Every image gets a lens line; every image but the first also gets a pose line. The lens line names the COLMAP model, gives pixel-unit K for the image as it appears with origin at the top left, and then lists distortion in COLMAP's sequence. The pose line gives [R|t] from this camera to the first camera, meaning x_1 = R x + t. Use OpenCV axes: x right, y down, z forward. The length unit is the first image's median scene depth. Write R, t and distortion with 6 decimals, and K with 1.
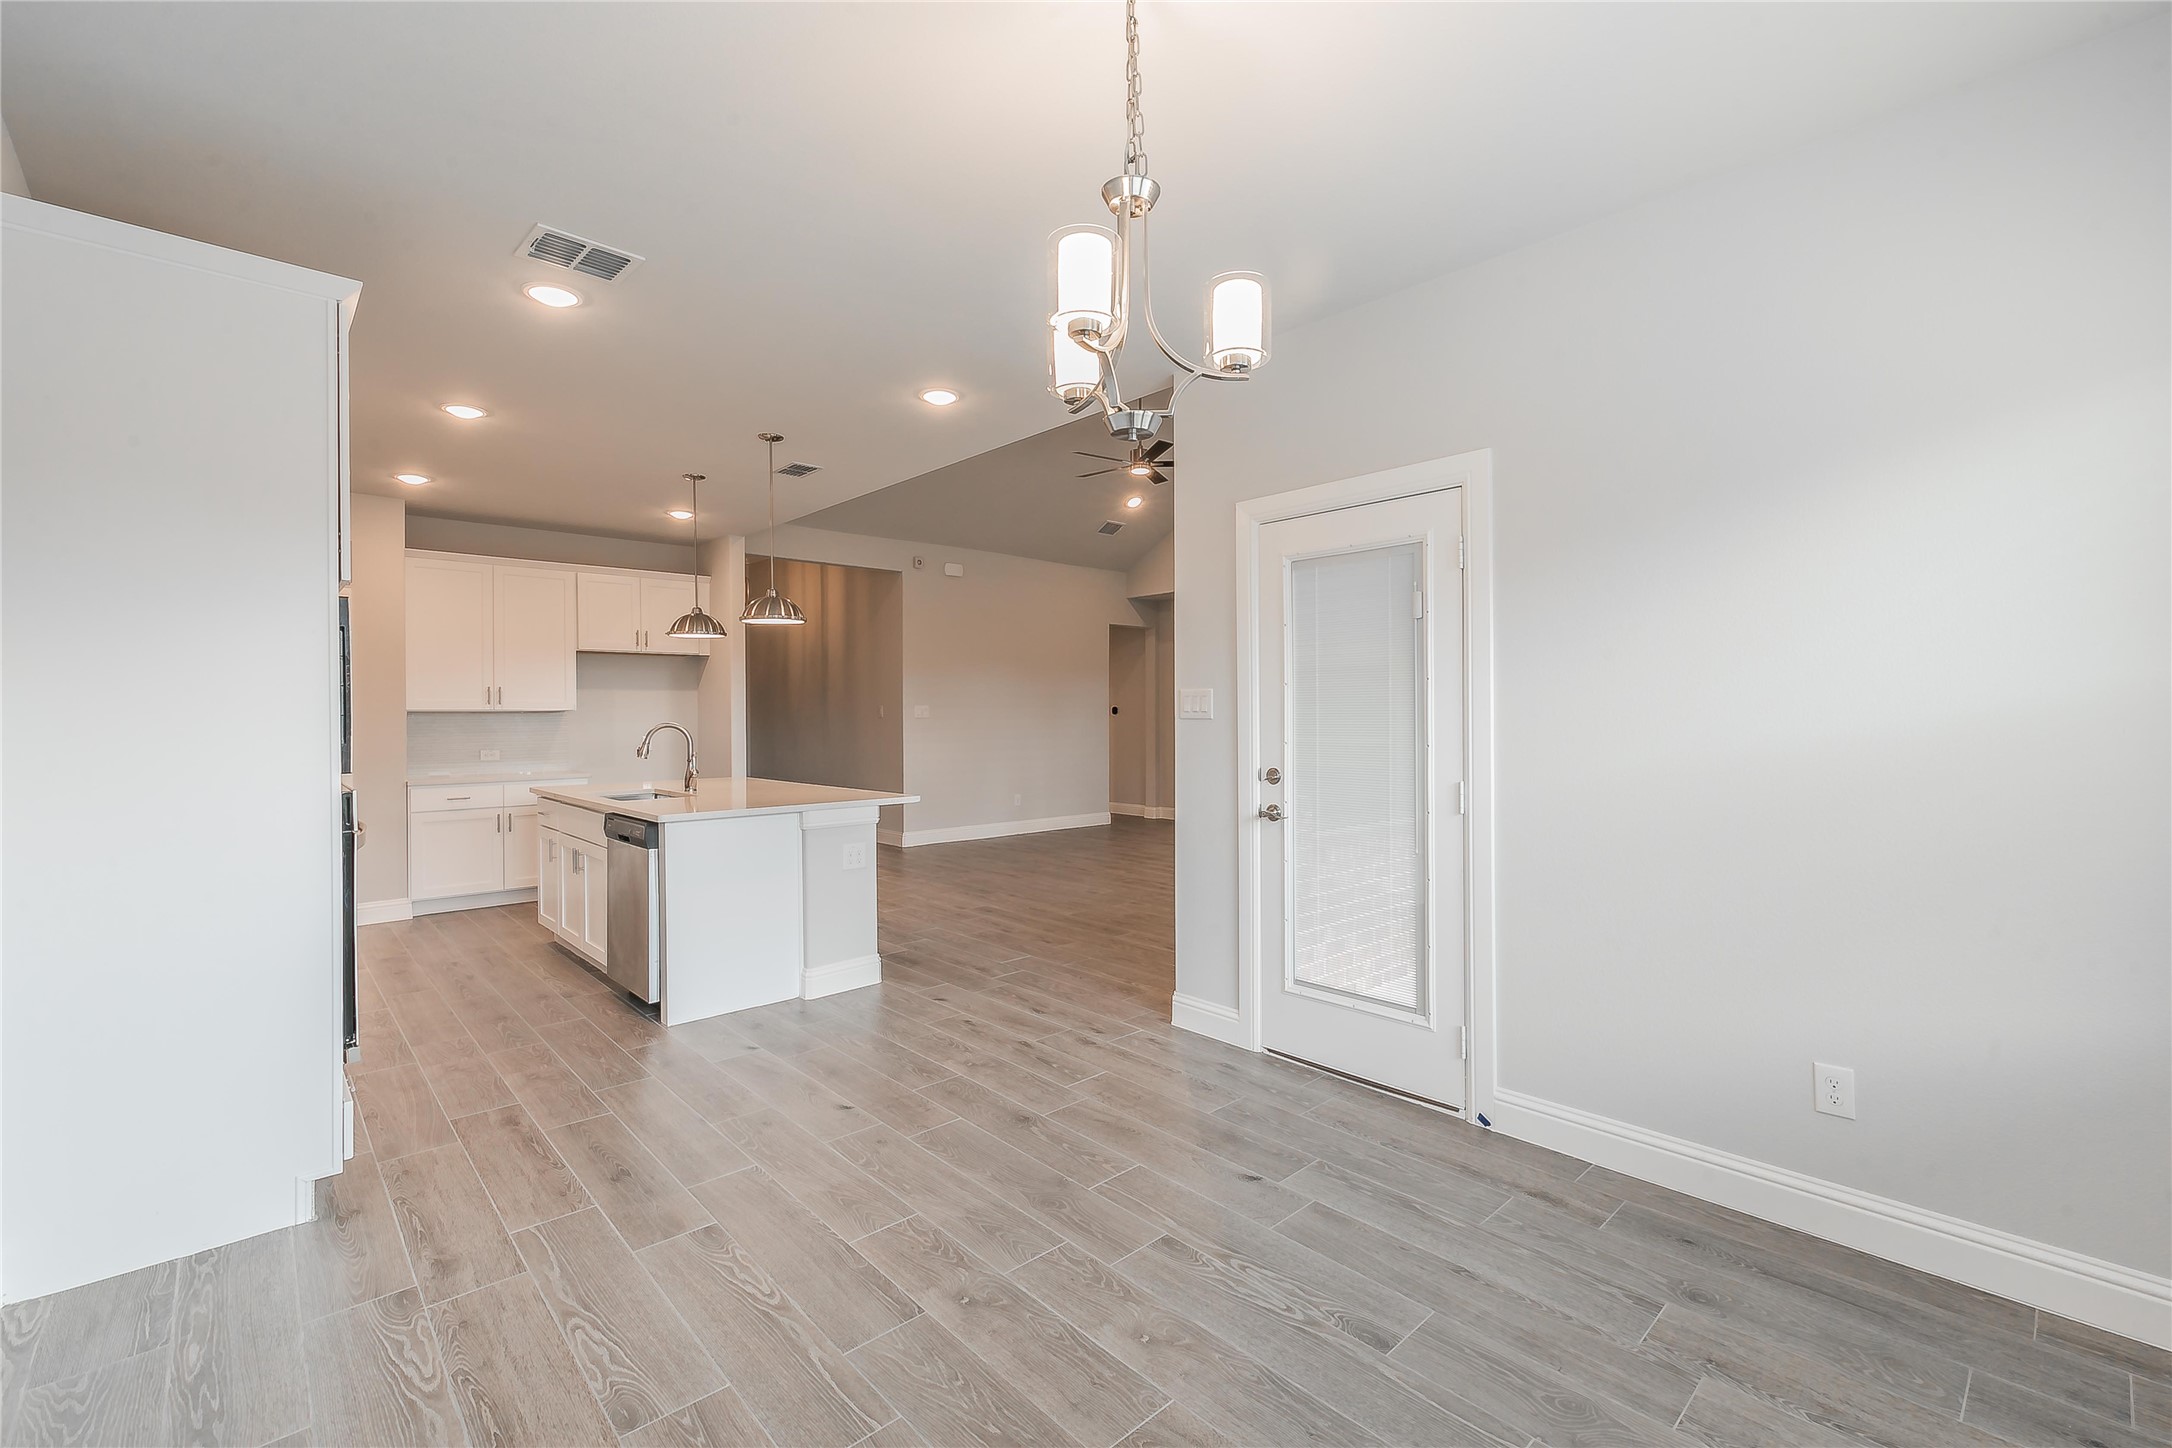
lens RADIAL K [[944.7, 0, 1087.0], [0, 944.7, 721.8], [0, 0, 1]] dist [0.007179, -0.000529]
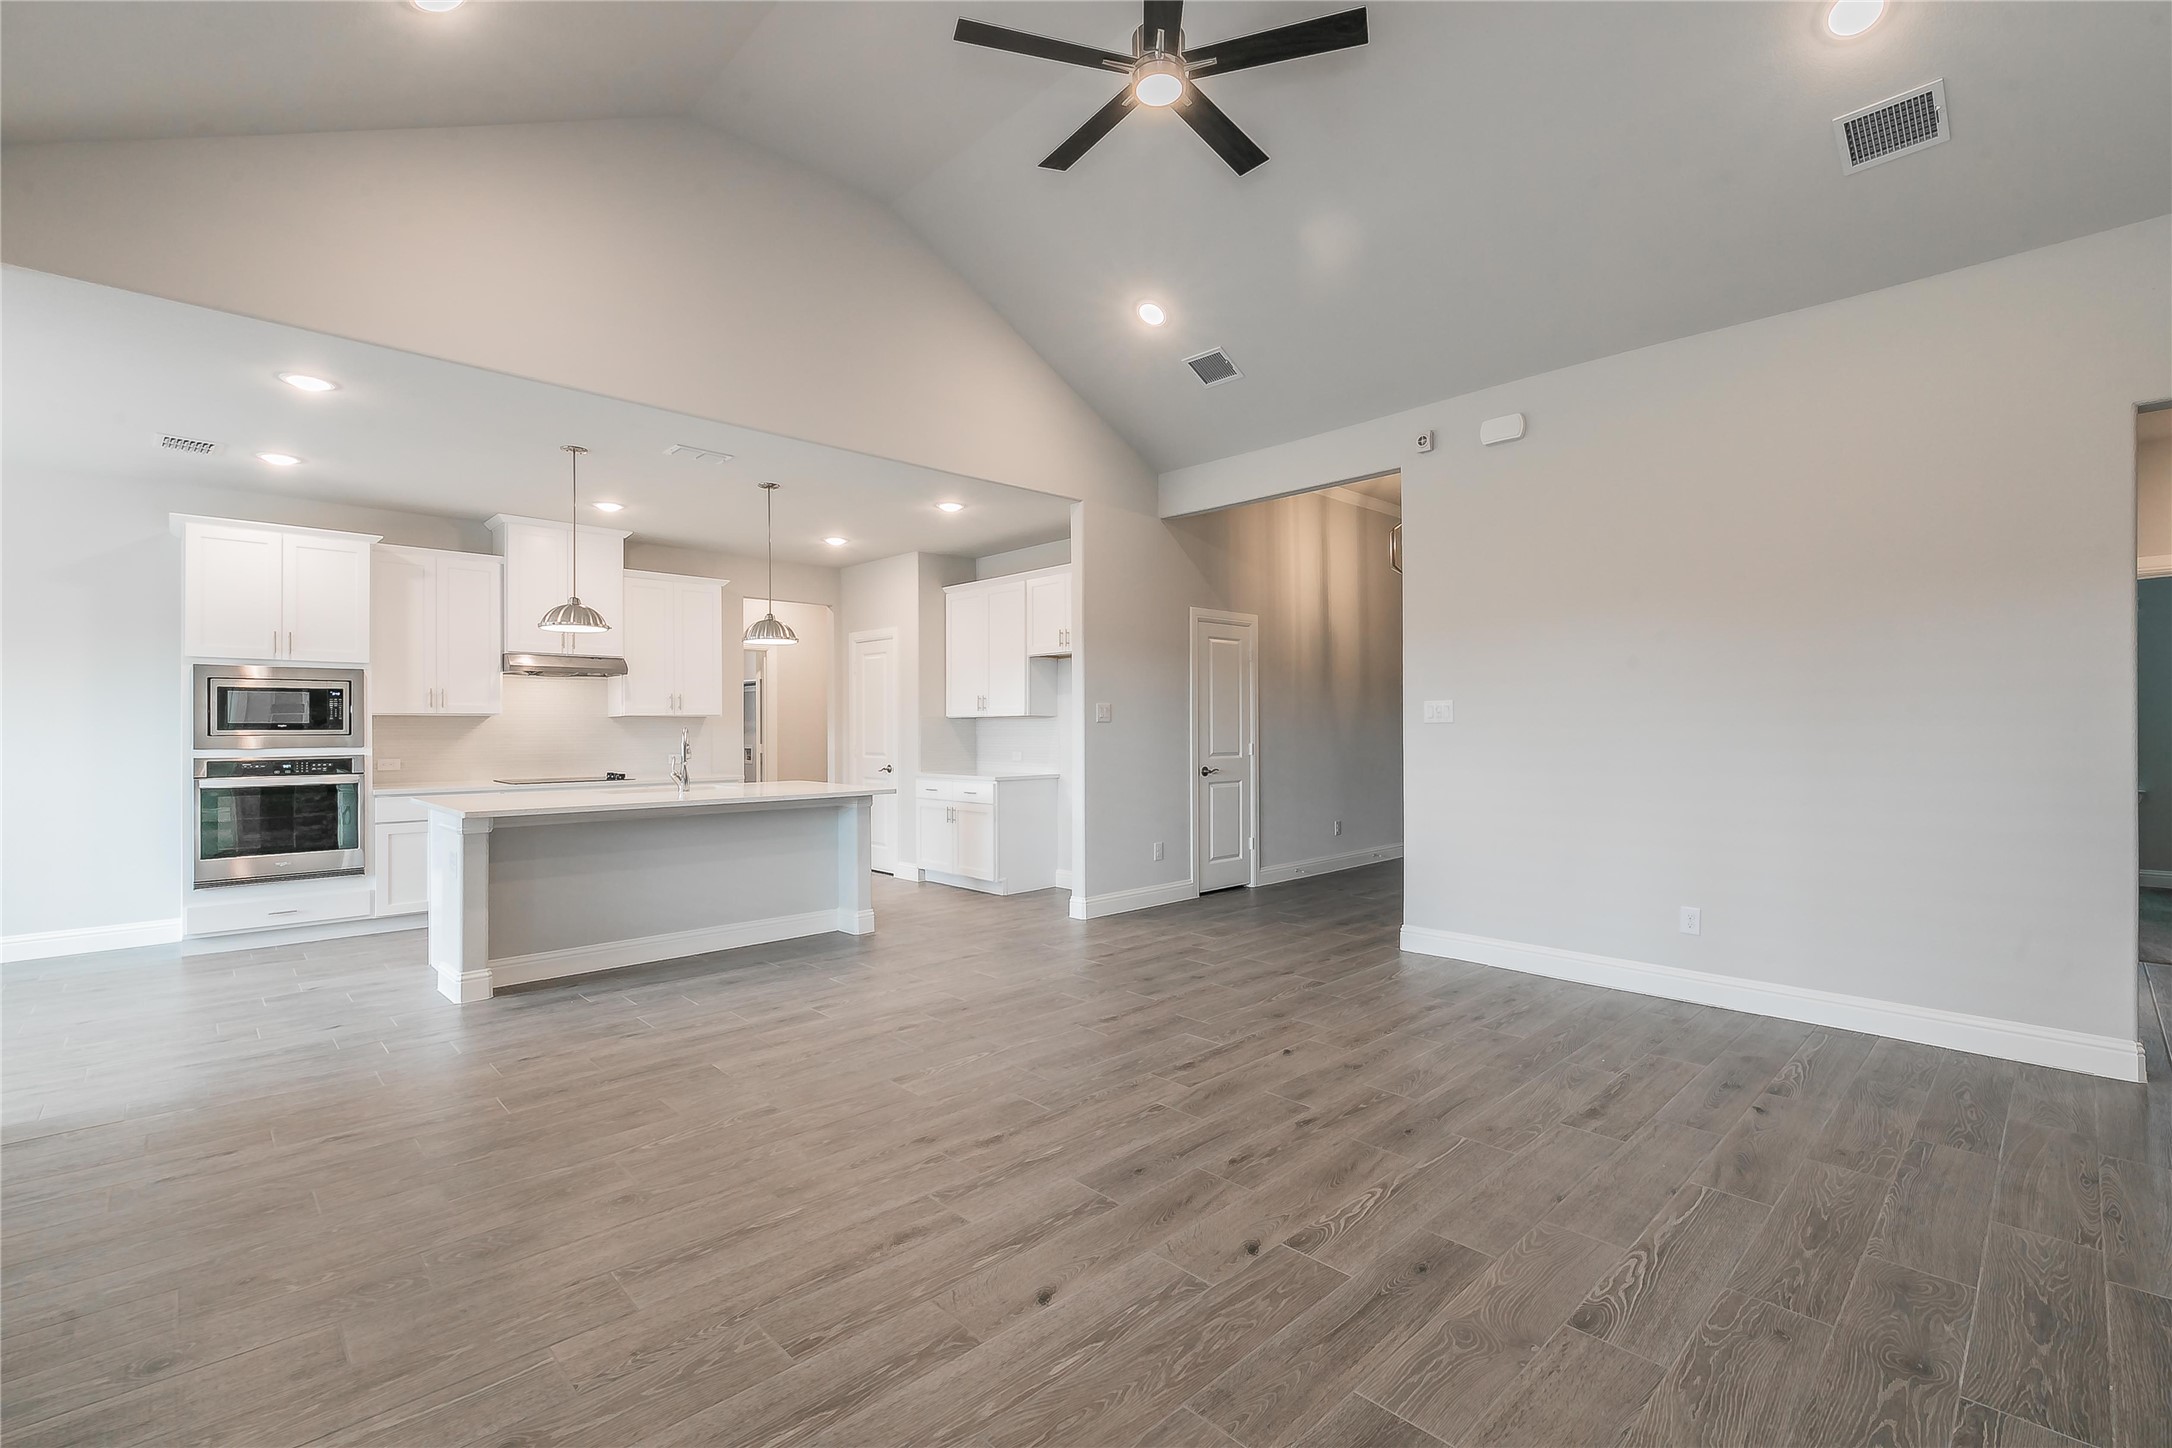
lens RADIAL K [[944.7, 0, 1089.7], [0, 944.7, 726.4], [0, 0, 1]] dist [0.007179, -0.000529]
pose [[0.023241, 0.005429, -0.999715, 0.521652], [-0.009154, 0.999944, 0.005217, -0.007487], [0.999688, 0.009030, 0.023289, 1.133745]]
